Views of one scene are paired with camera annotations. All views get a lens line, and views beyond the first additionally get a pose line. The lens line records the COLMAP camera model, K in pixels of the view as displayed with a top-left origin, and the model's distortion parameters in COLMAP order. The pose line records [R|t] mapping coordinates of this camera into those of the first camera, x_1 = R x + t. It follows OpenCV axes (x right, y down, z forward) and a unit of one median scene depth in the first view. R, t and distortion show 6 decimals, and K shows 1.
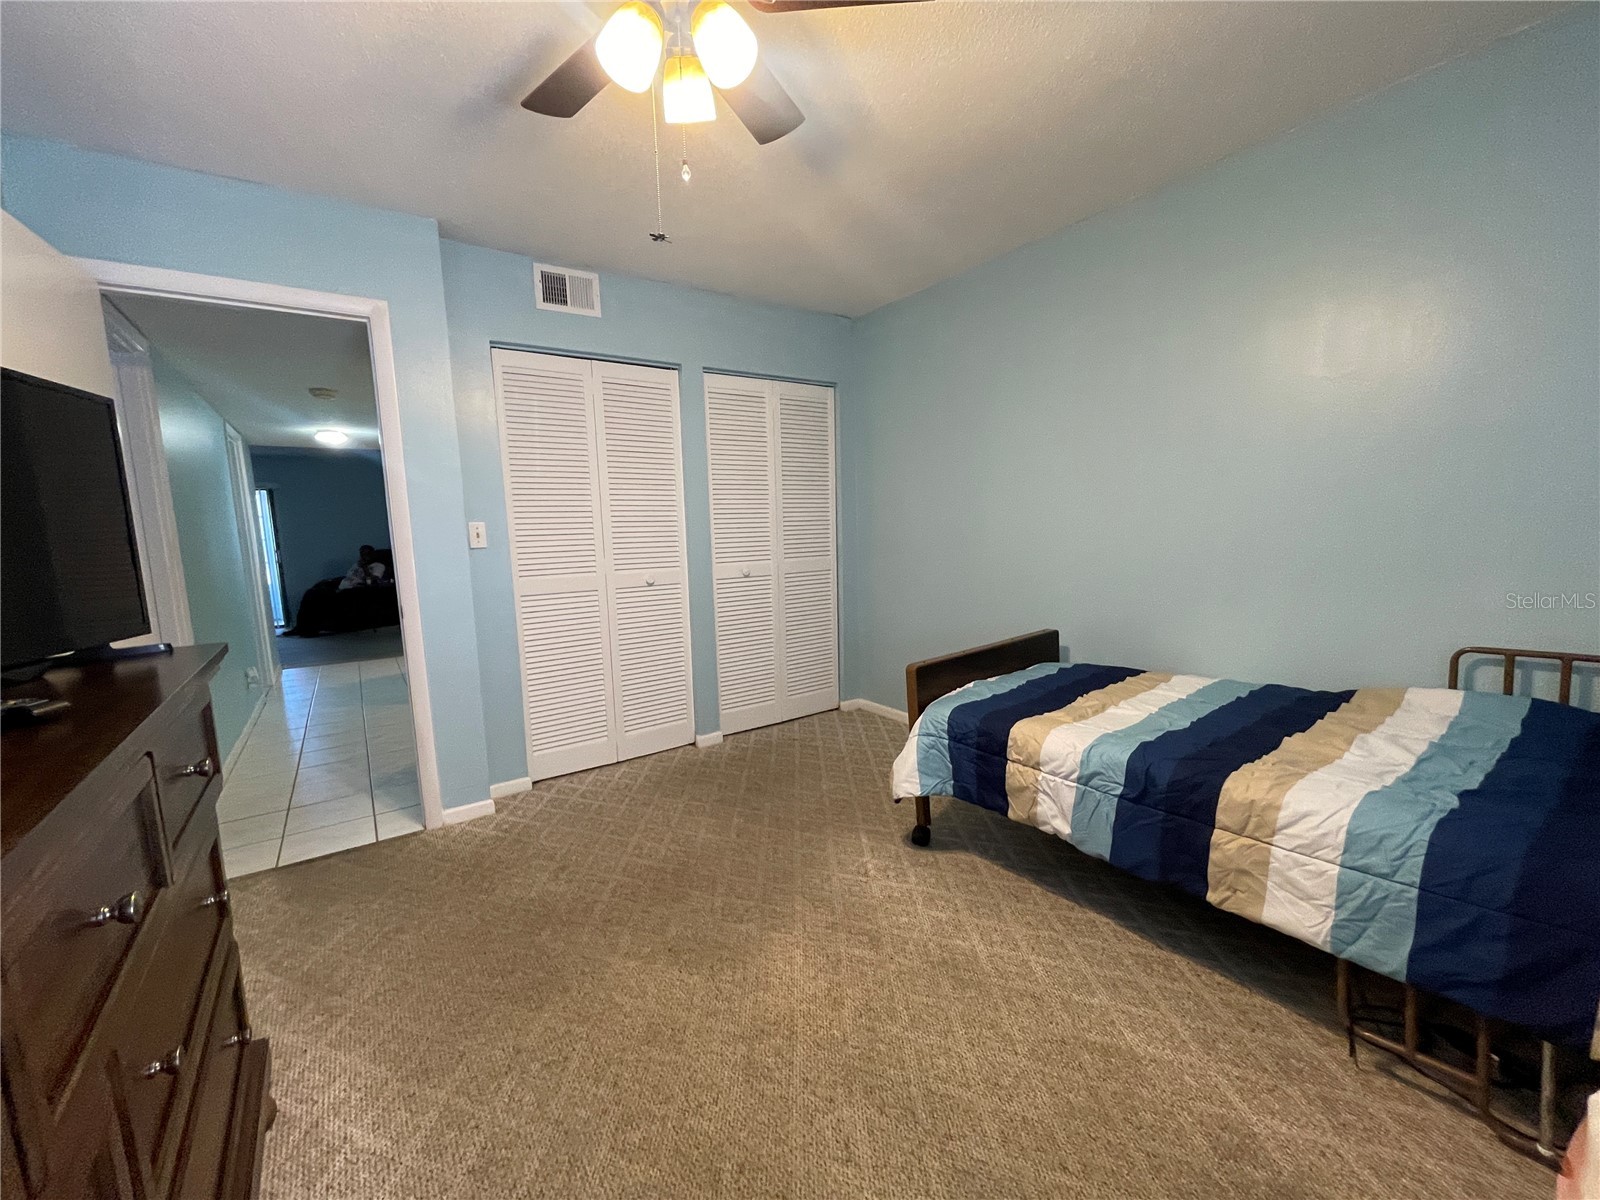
lens RADIAL K [[638.8, 0, 791.9], [0, 638.8, 609.6], [0, 0, 1]] dist [-0.001100, -0.000477]
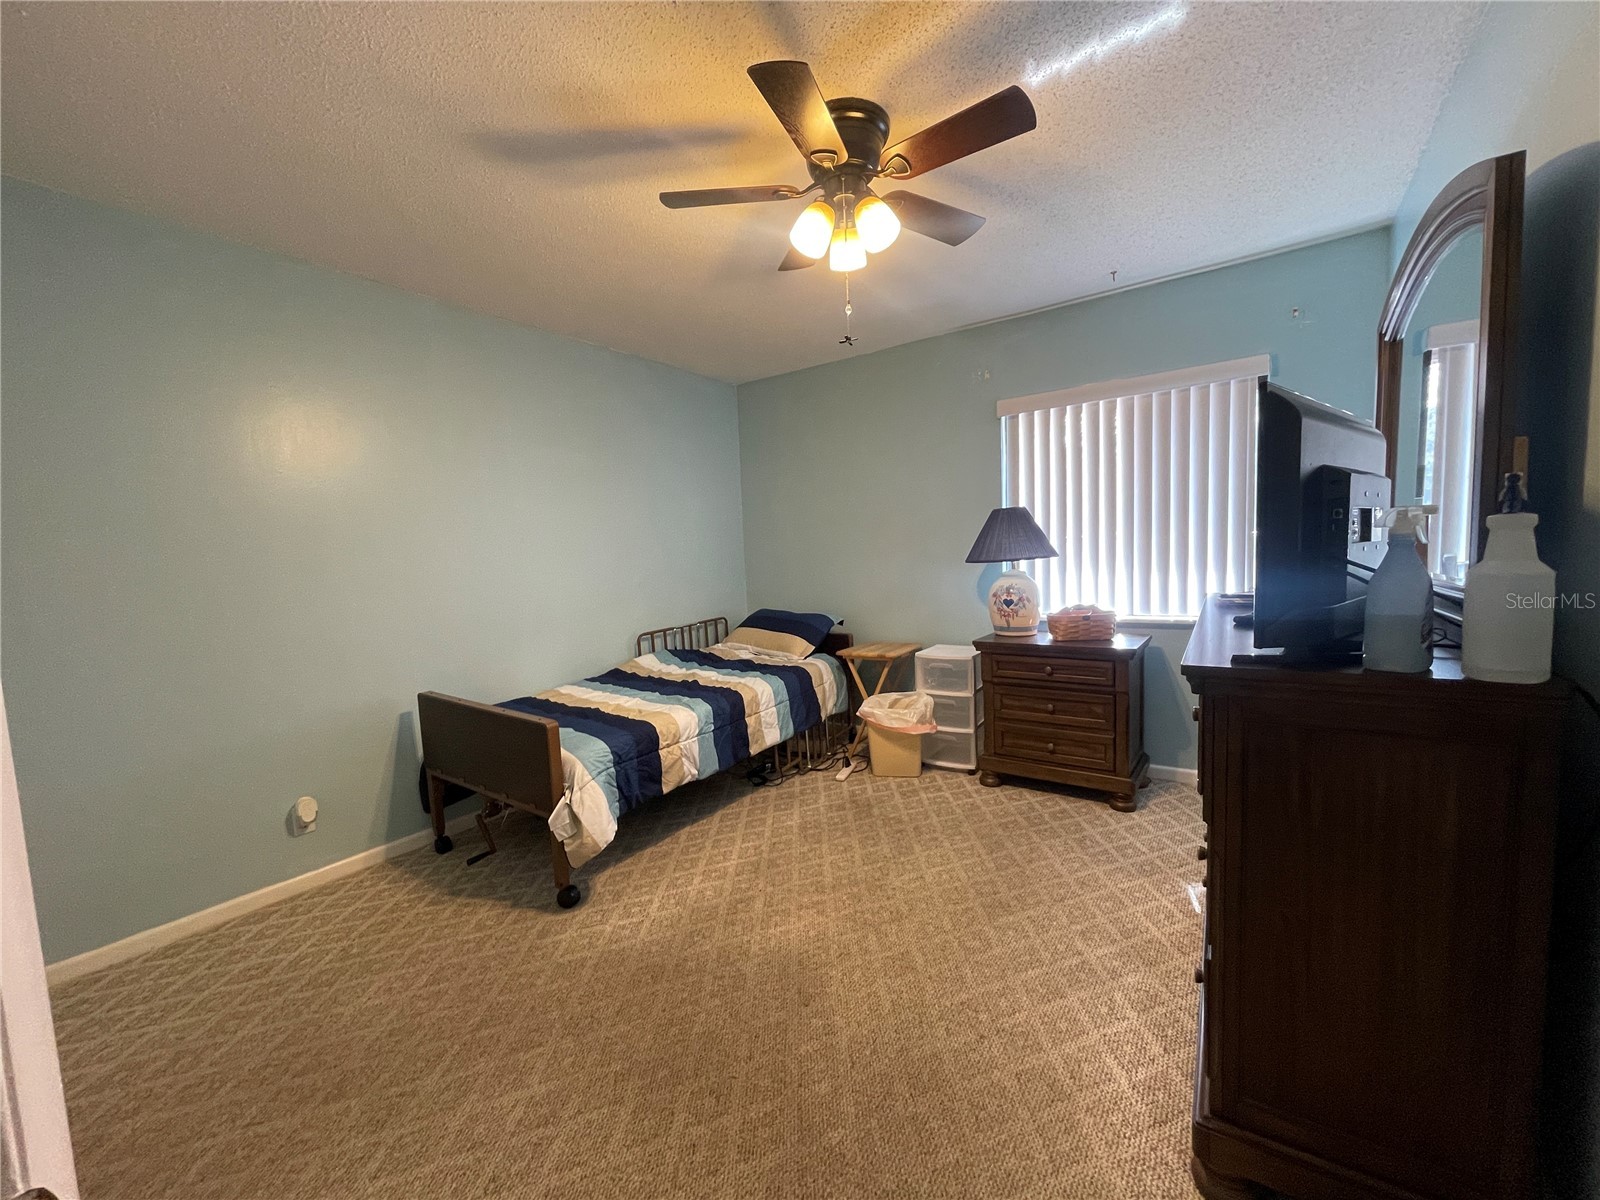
lens RADIAL K [[638.8, 0, 791.9], [0, 638.8, 609.6], [0, 0, 1]] dist [-0.001100, -0.000477]
pose [[-0.334903, -0.039982, 0.941404, -1.111701], [0.172557, 0.979600, 0.102991, -0.151983], [-0.926317, 0.196938, -0.321172, 1.278821]]
